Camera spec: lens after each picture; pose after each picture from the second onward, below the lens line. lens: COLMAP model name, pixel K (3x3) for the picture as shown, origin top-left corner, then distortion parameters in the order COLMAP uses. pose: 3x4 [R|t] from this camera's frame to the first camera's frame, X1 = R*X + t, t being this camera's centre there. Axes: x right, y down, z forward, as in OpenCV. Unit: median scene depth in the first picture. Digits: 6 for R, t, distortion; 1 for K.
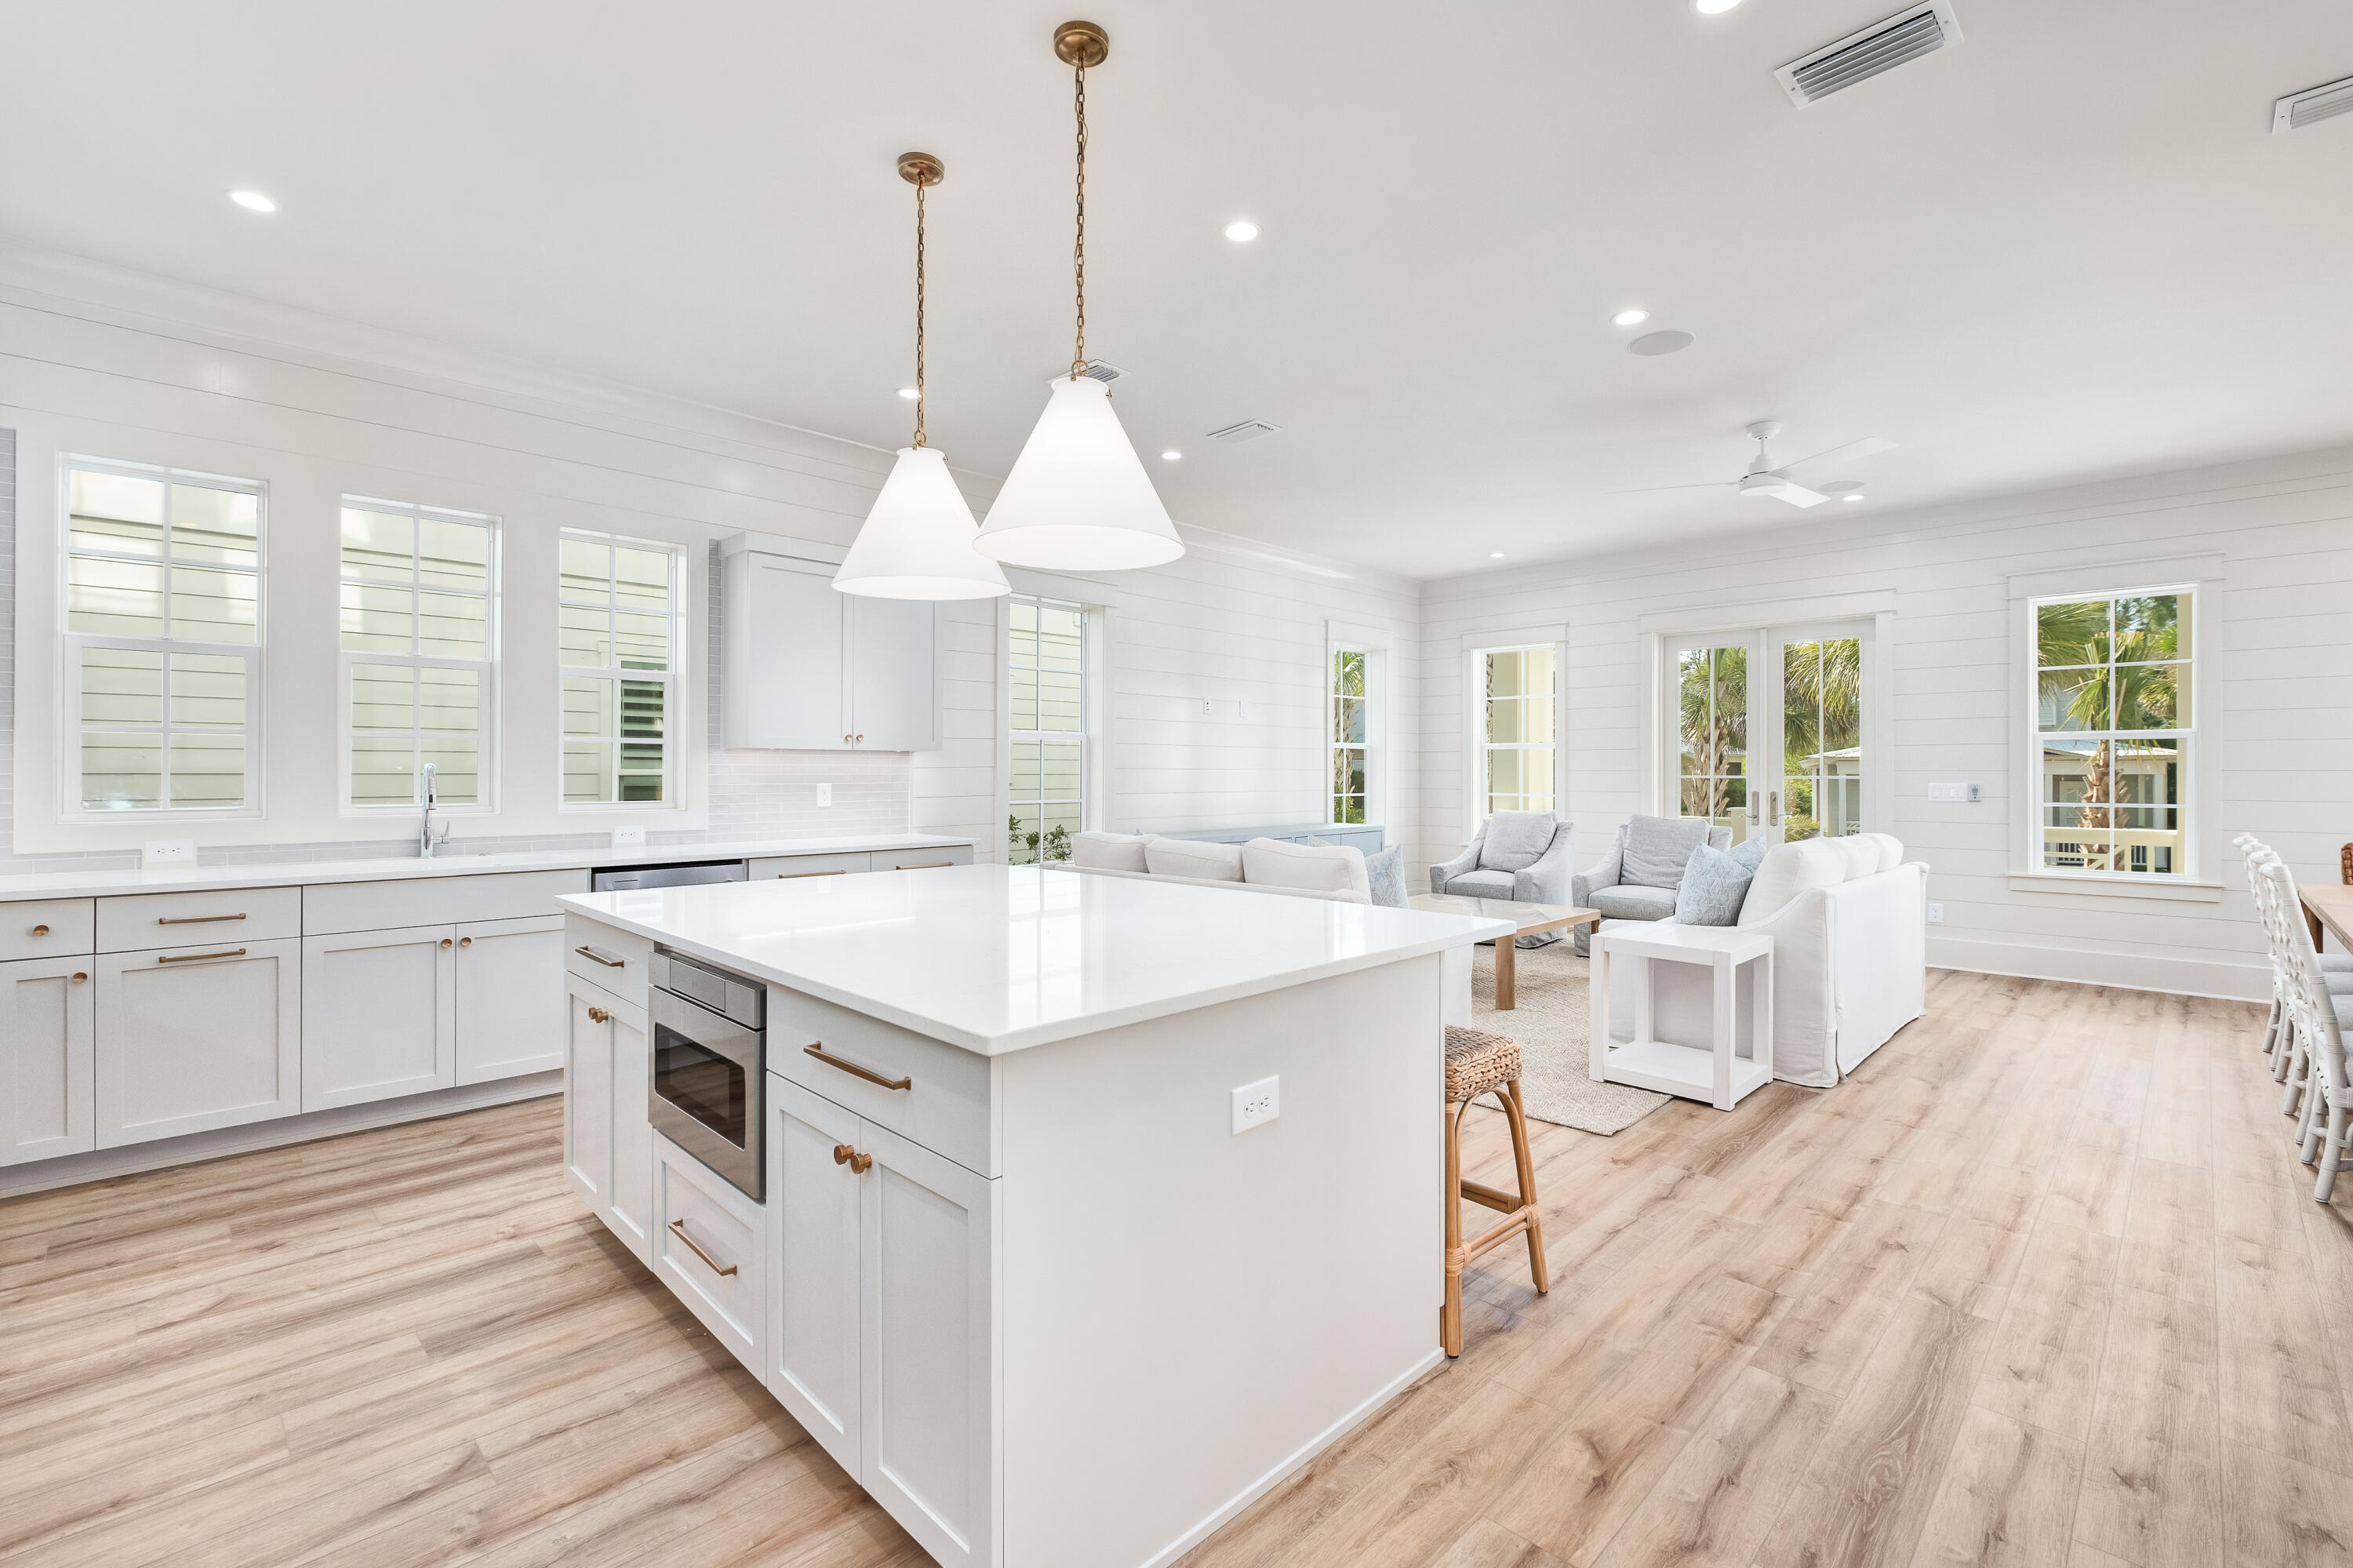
lens RADIAL K [[1021.2, 0, 1174.3], [0, 1021.2, 768.3], [0, 0, 1]] dist [0.000517, -0.003613]
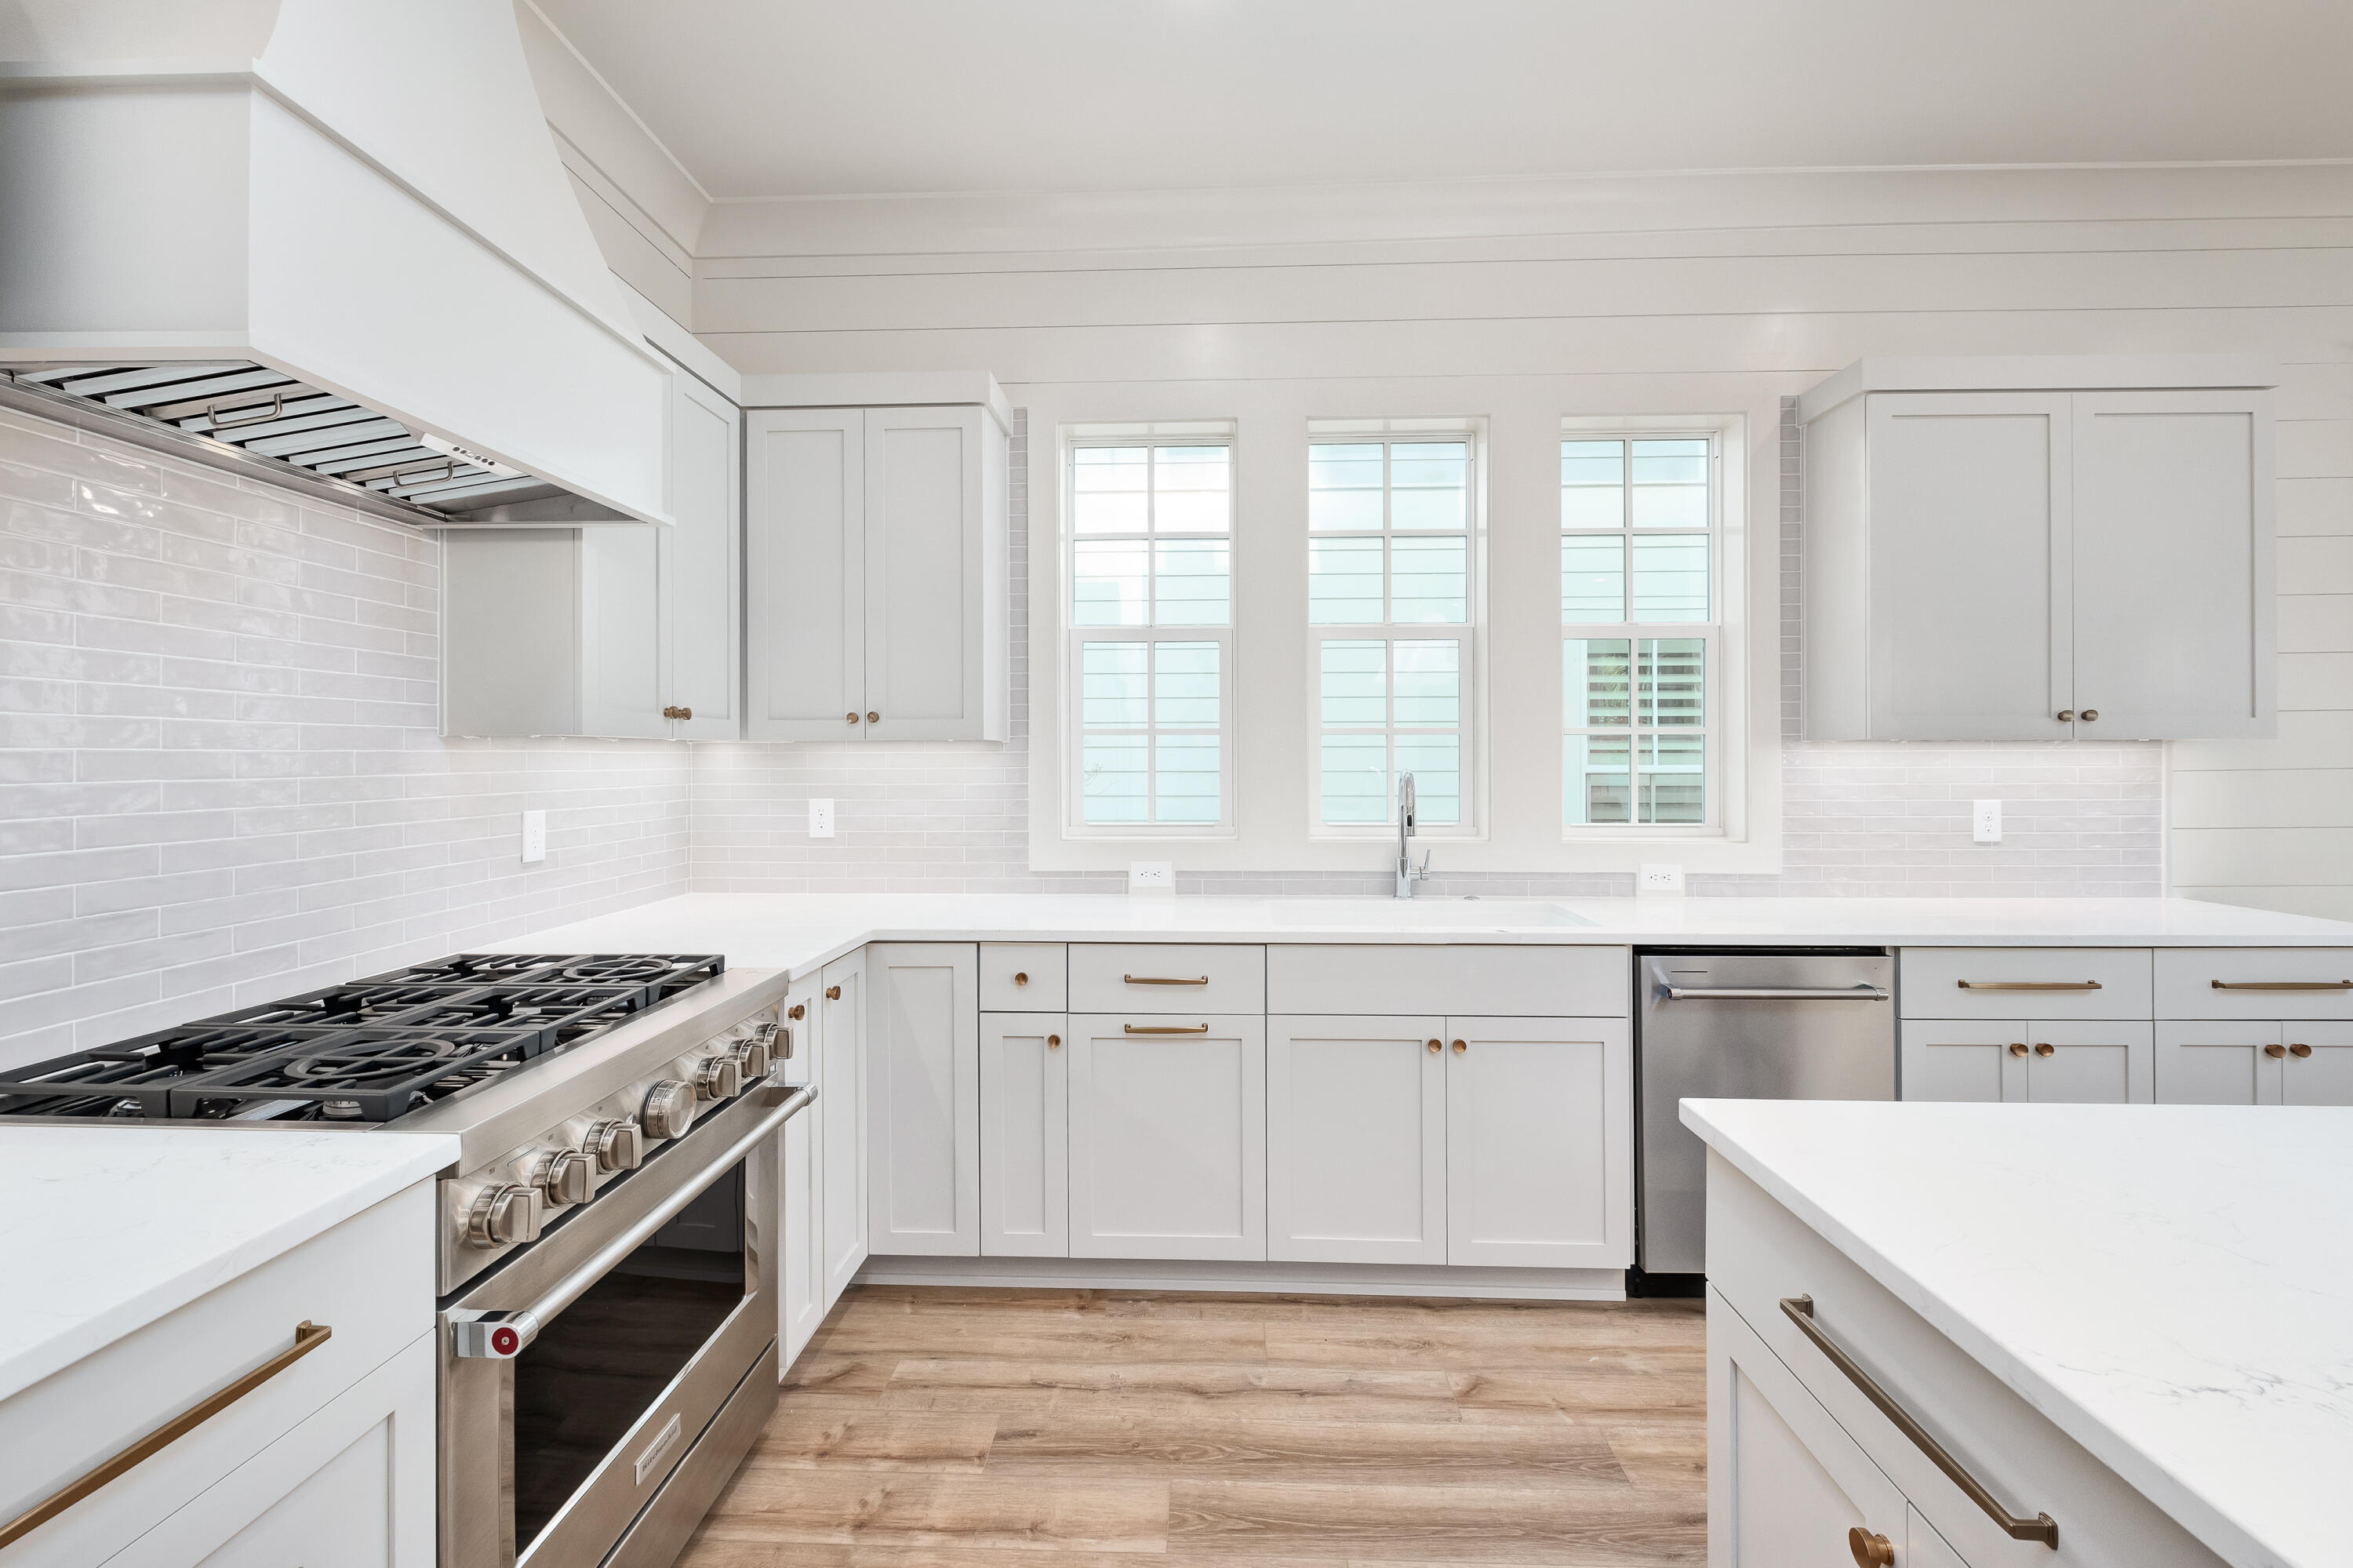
lens RADIAL K [[1021.2, 0, 1182.9], [0, 1021.2, 763.1], [0, 0, 1]] dist [0.000517, -0.003613]
pose [[0.681027, -0.000819, -0.732257, -0.268478], [0.007171, 0.999959, 0.005551, -0.012530], [0.732223, -0.009032, 0.681005, 0.341185]]
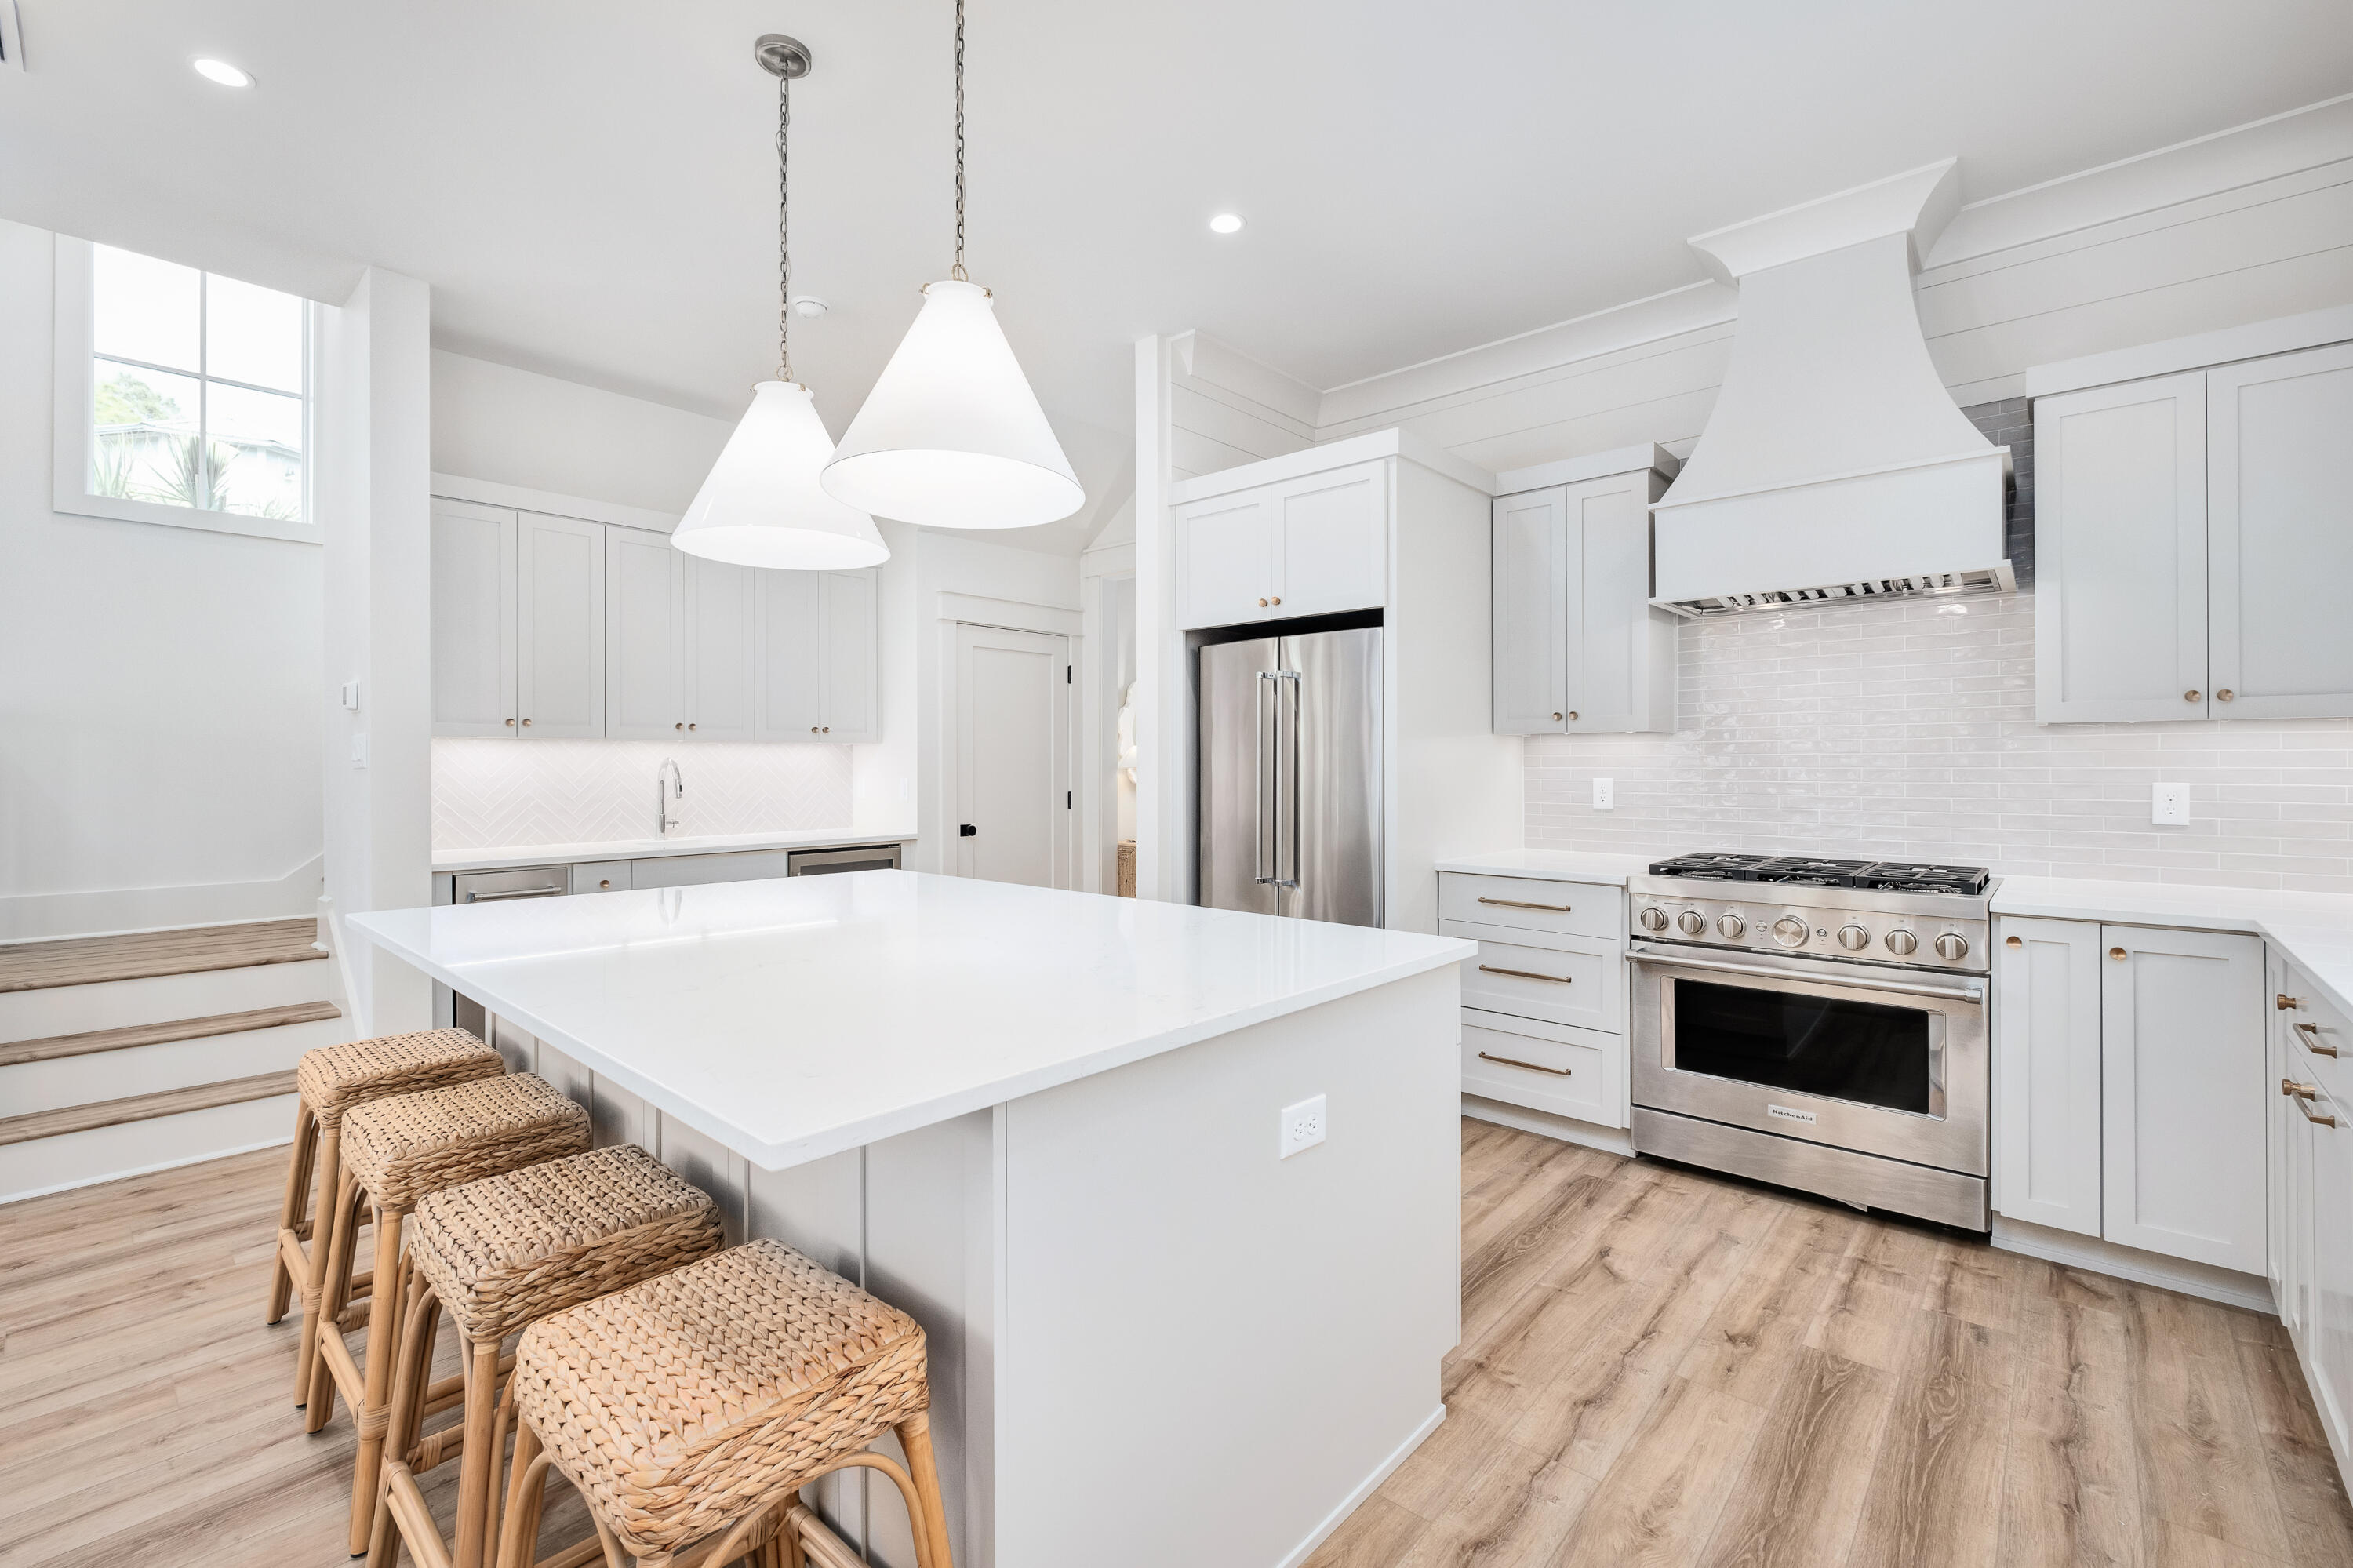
lens RADIAL K [[1021.2, 0, 1170.1], [0, 1021.2, 761.2], [0, 0, 1]] dist [0.000517, -0.003613]
pose [[-0.998282, -0.003094, -0.058519, -0.217814], [-0.002640, 0.999966, -0.007822, 0.004552], [0.058541, -0.007655, -0.998256, 1.039383]]
